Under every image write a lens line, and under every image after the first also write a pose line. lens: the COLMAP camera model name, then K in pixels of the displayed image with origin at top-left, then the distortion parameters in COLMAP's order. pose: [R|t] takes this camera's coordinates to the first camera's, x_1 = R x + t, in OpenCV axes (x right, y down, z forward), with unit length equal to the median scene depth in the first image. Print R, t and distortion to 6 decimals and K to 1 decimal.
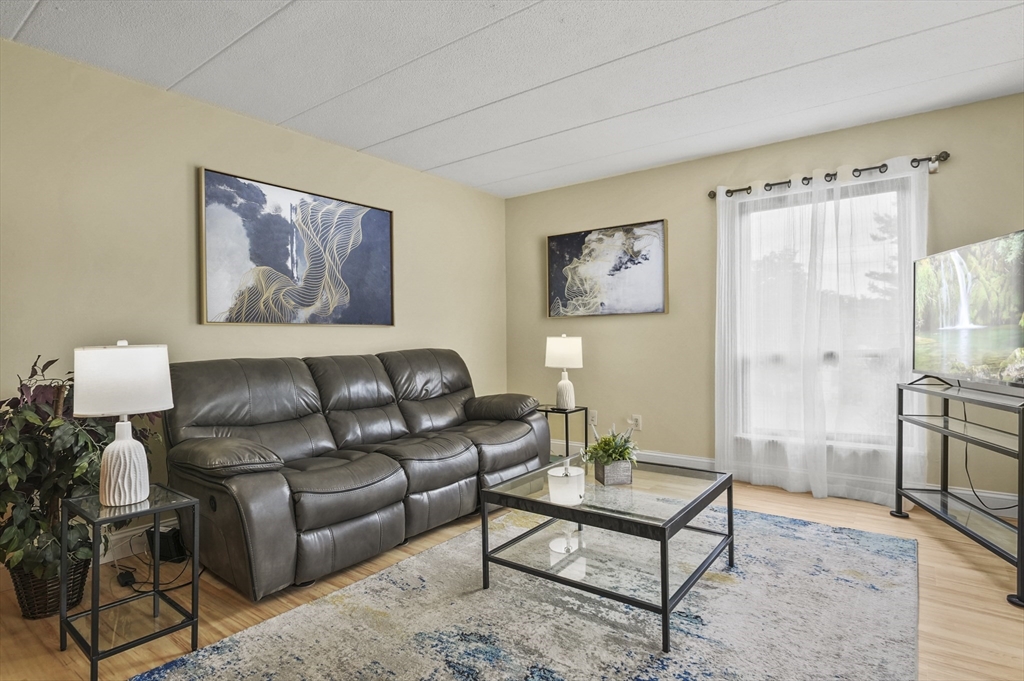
lens RADIAL K [[536.2, 0, 535.5], [0, 536.2, 342.0], [0, 0, 1]] dist [-0.025935, -0.000070]
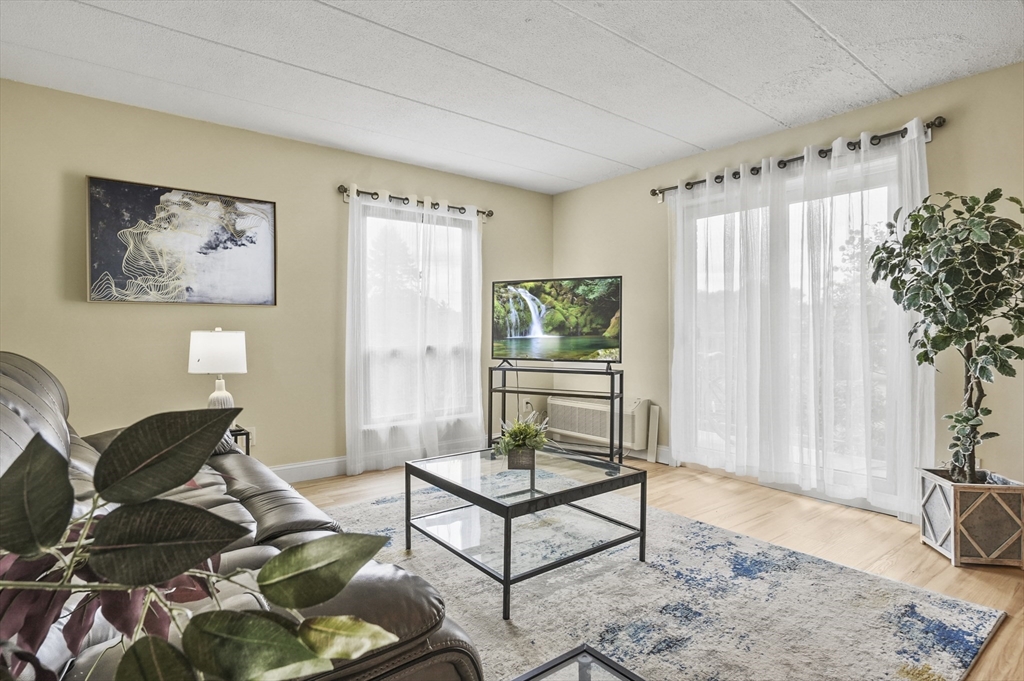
lens RADIAL K [[522.9, 0, 512.0], [0, 522.9, 340.5], [0, 0, 1]] dist [-0.104590, 0.084943]
pose [[0.322939, -0.002167, 0.946417, -0.426398], [0.000703, 0.999998, 0.002049, 0.001248], [-0.946420, 0.000004, 0.322940, 0.341928]]
